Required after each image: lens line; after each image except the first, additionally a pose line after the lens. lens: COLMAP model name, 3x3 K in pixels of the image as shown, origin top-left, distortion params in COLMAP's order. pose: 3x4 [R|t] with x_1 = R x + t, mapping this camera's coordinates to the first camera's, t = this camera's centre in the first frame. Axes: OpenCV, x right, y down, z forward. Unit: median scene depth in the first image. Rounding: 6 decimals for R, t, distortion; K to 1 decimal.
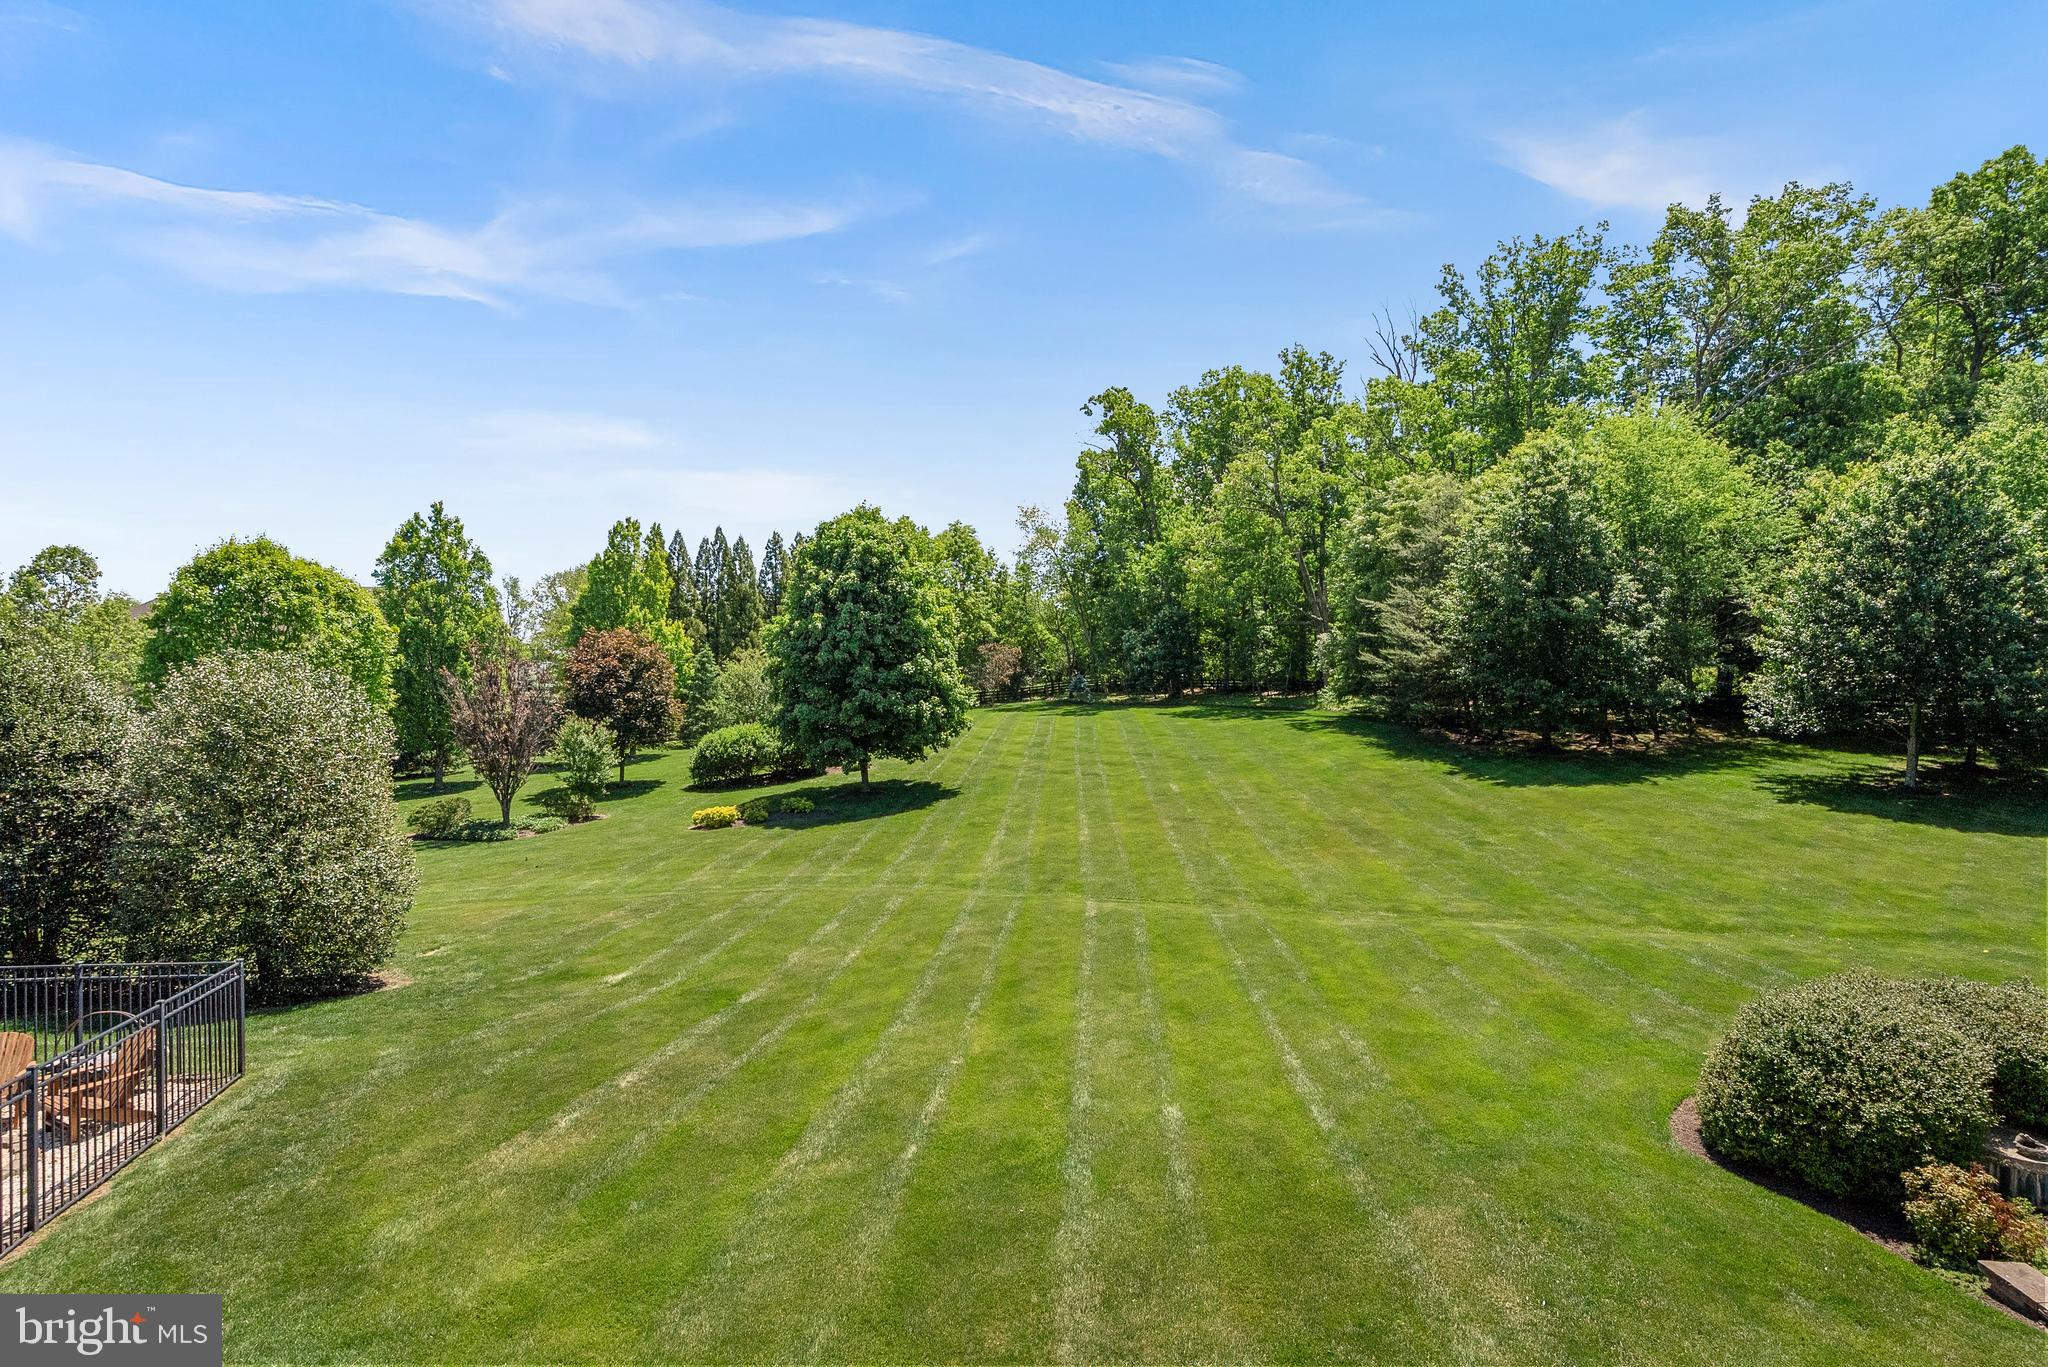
lens RADIAL K [[941.5, 0, 1019.3], [0, 941.5, 671.5], [0, 0, 1]] dist [-0.002126, 0.003042]
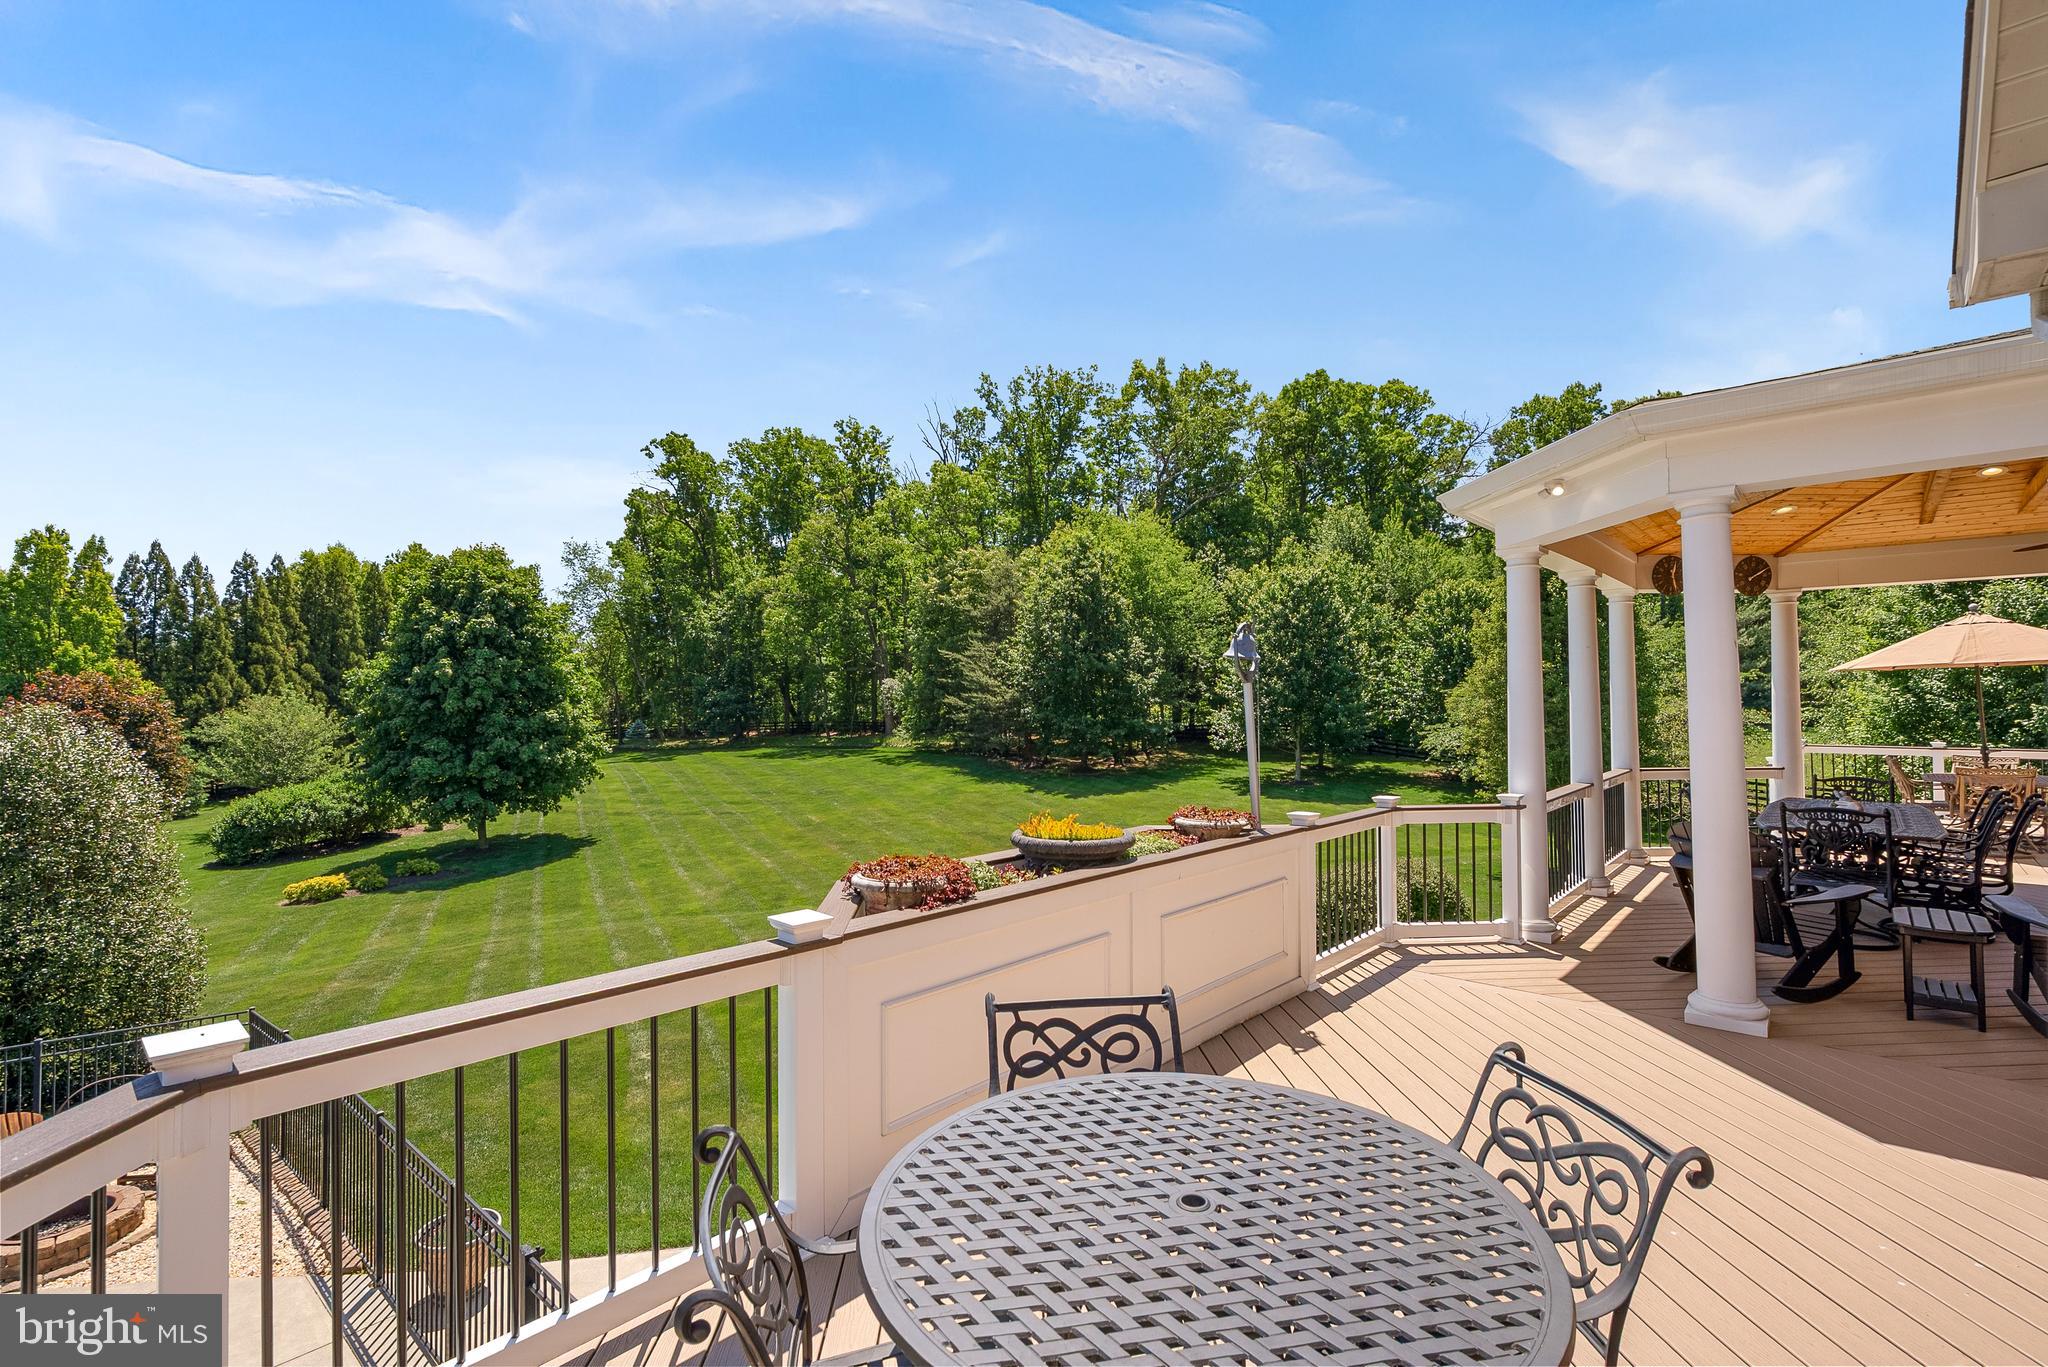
lens RADIAL K [[941.5, 0, 1023.5], [0, 941.5, 678.1], [0, 0, 1]] dist [-0.002126, 0.003042]
pose [[0.860832, 0.002987, 0.508881, -0.154348], [0.016932, 0.999261, -0.034509, 0.000016], [-0.508608, 0.038323, 0.860145, -0.068444]]
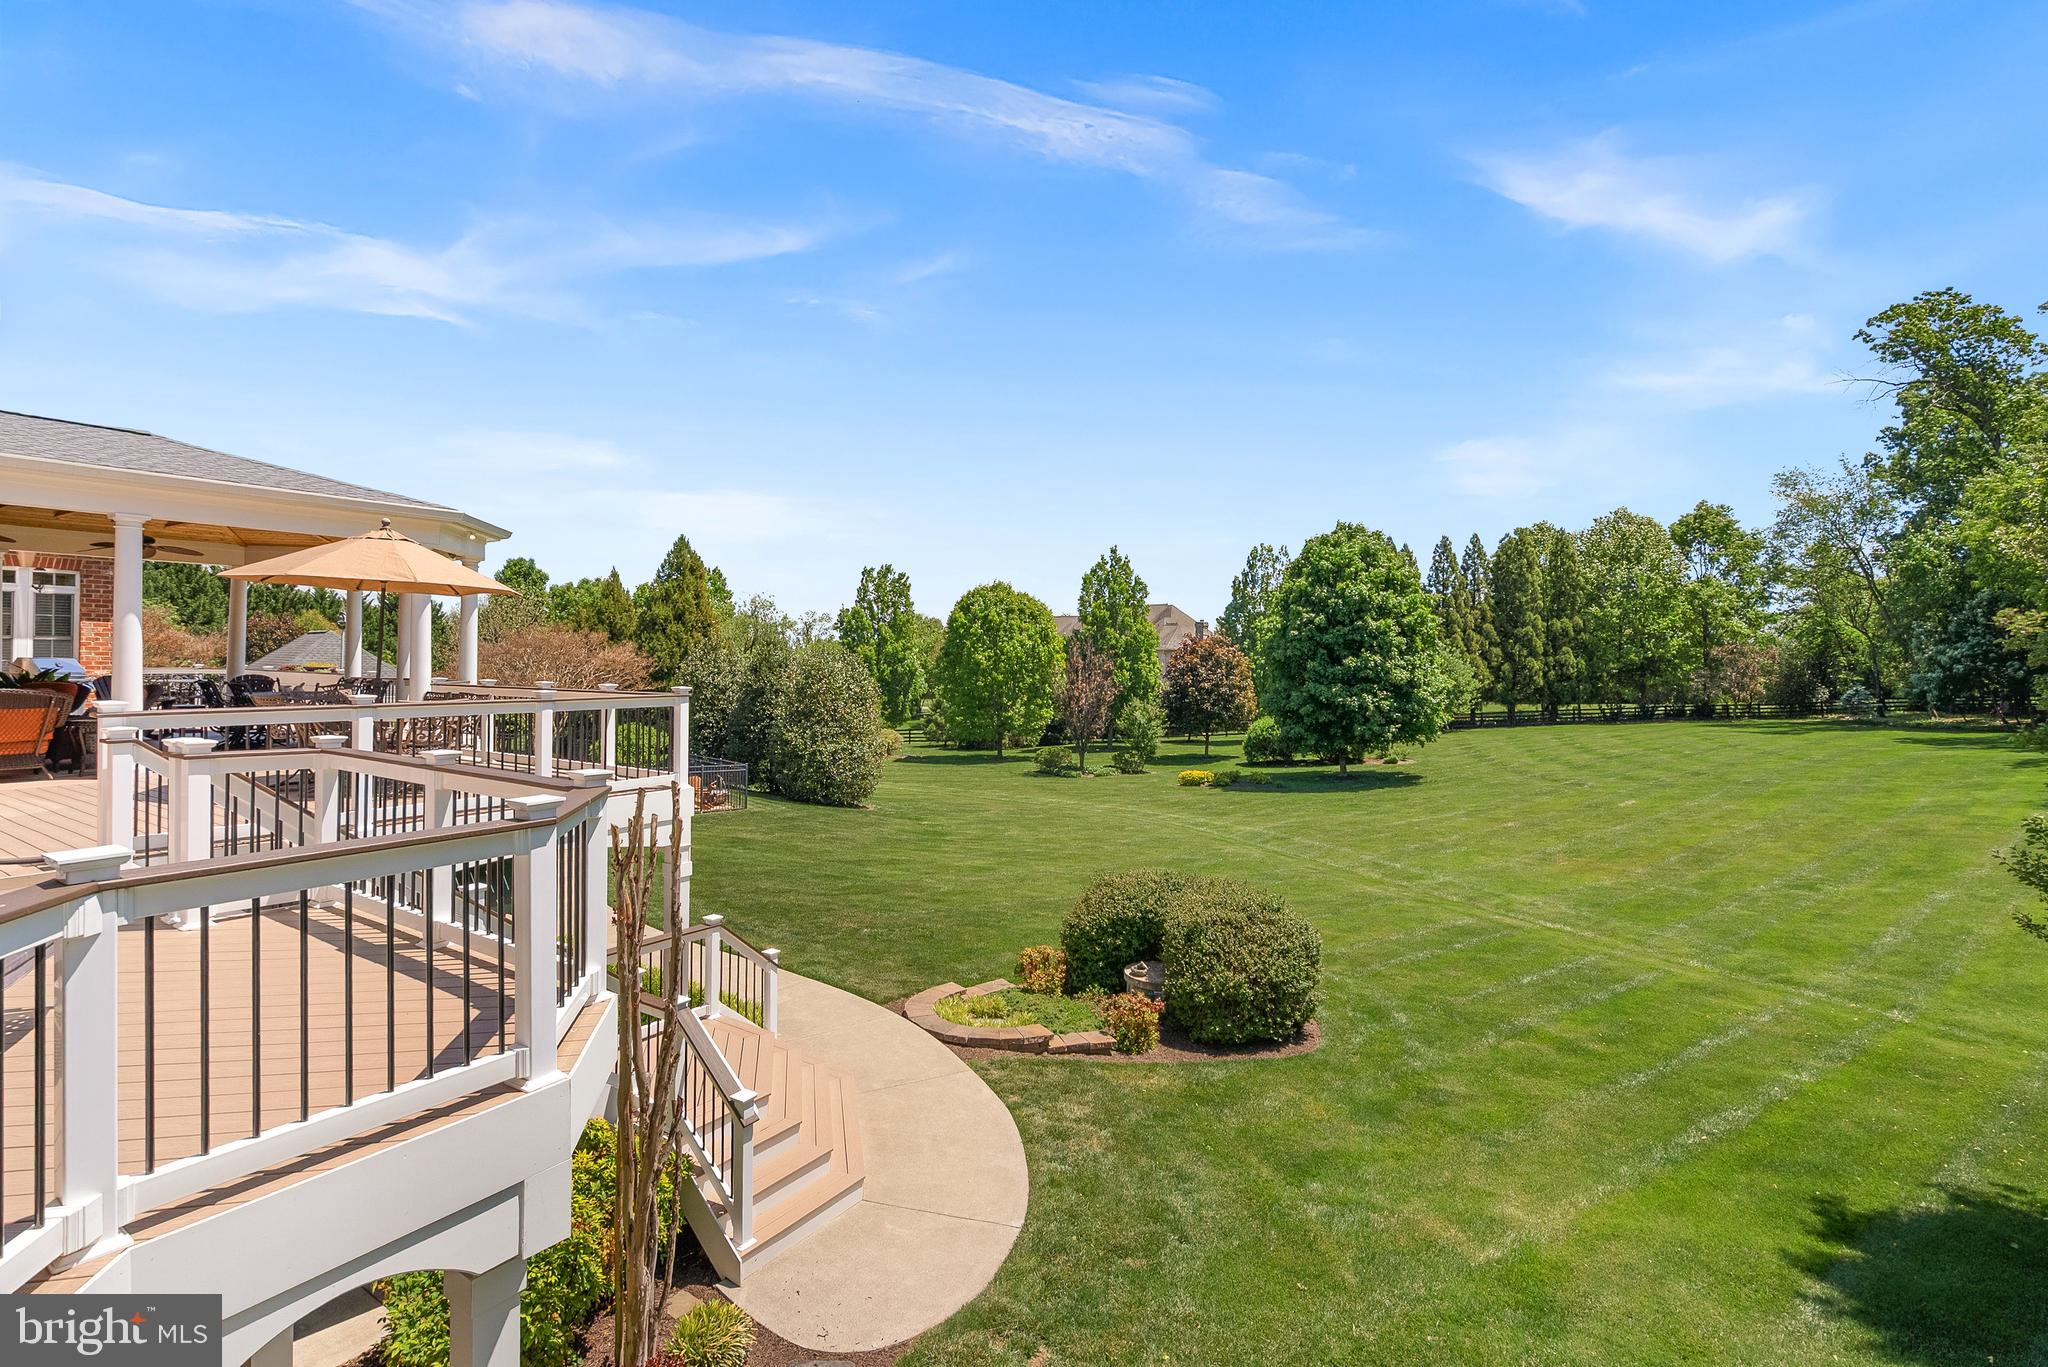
lens RADIAL K [[941.5, 0, 1001.1], [0, 941.5, 645.6], [0, 0, 1]] dist [-0.002126, 0.003042]
pose [[0.627560, -0.005571, -0.778548, 0.386647], [-0.020973, 0.999491, -0.024057, 0.007235], [0.778286, 0.031426, 0.627123, -0.015046]]
